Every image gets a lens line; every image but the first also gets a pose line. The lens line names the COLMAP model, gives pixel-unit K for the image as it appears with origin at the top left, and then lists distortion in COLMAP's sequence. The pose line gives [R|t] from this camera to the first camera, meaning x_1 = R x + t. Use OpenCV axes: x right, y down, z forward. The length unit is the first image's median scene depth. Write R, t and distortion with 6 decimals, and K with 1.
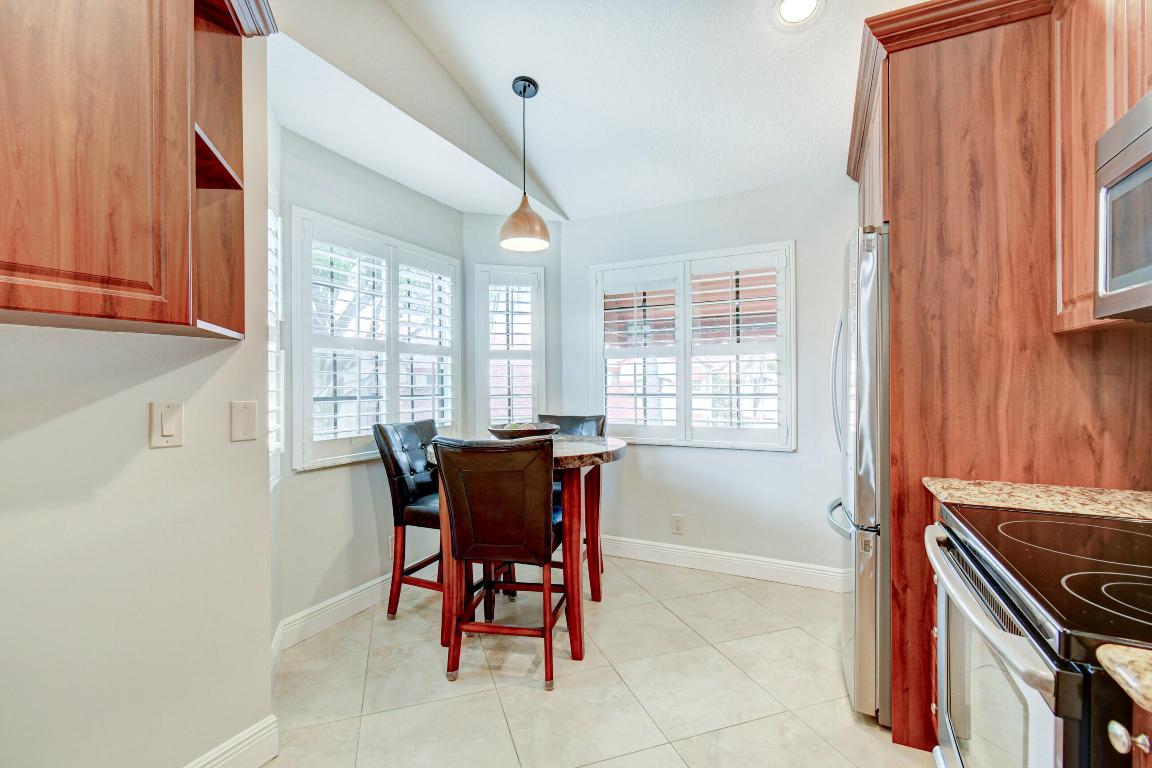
lens RADIAL K [[506.9, 0, 566.4], [0, 506.9, 382.4], [0, 0, 1]] dist [0.006672, -0.002933]
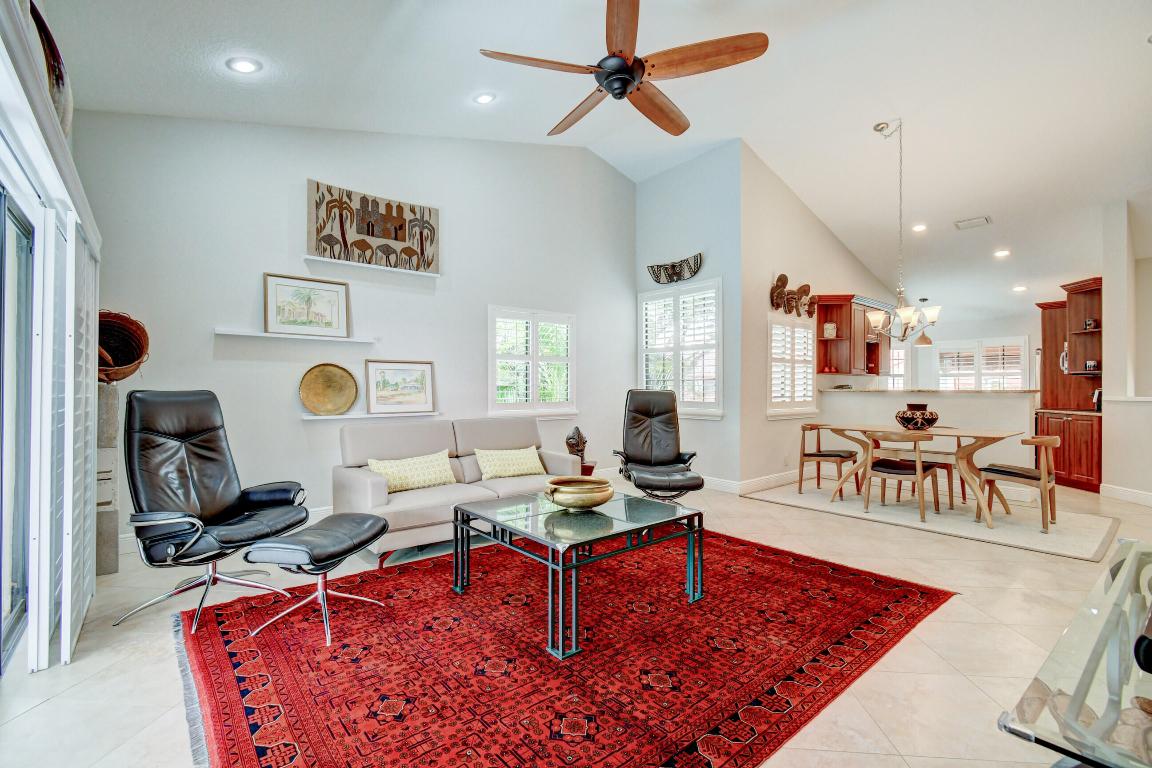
lens RADIAL K [[506.9, 0, 574.1], [0, 506.9, 386.5], [0, 0, 1]] dist [0.006672, -0.002933]
pose [[0.918859, 0.003854, -0.394567, -0.659957], [-0.005971, 0.999974, -0.004138, 0.023934], [0.394541, 0.006159, 0.918858, -2.283896]]
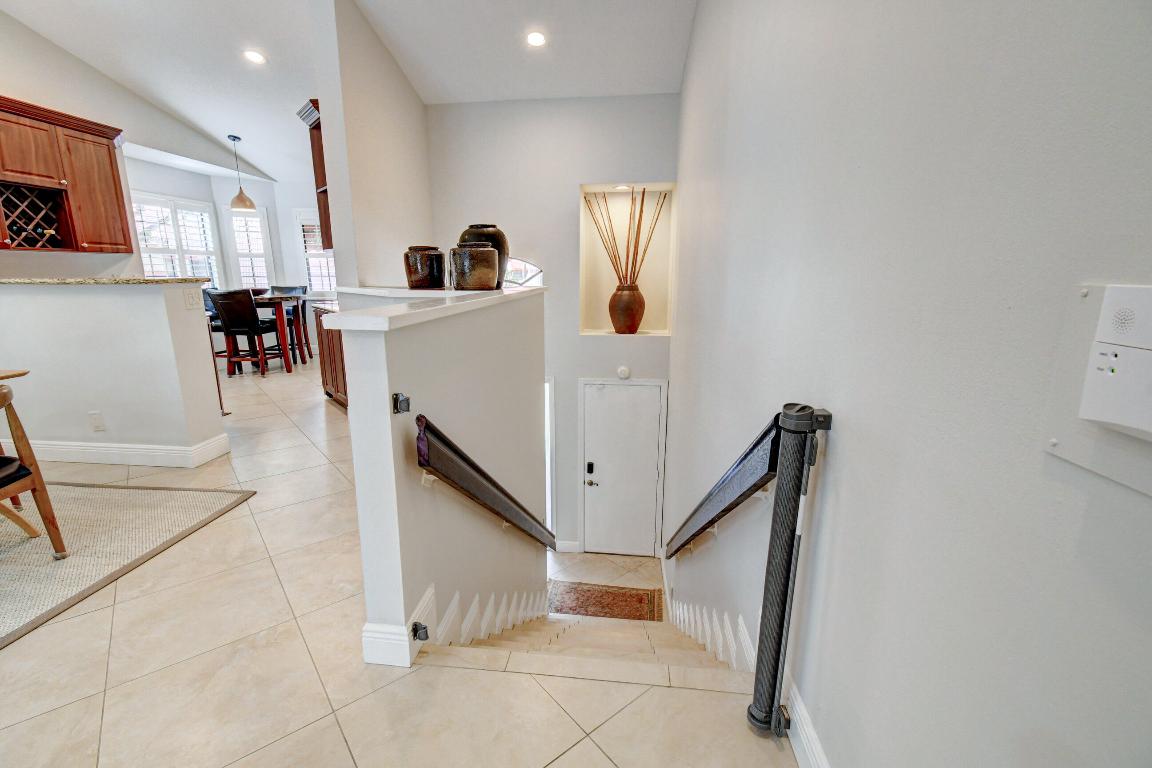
lens RADIAL K [[506.9, 0, 571.2], [0, 506.9, 387.0], [0, 0, 1]] dist [0.006672, -0.002933]
pose [[0.933254, -0.078499, 0.350536, 0.331851], [-0.000729, 0.975414, 0.220377, 0.008530], [-0.359217, -0.205924, 0.910252, -1.393597]]
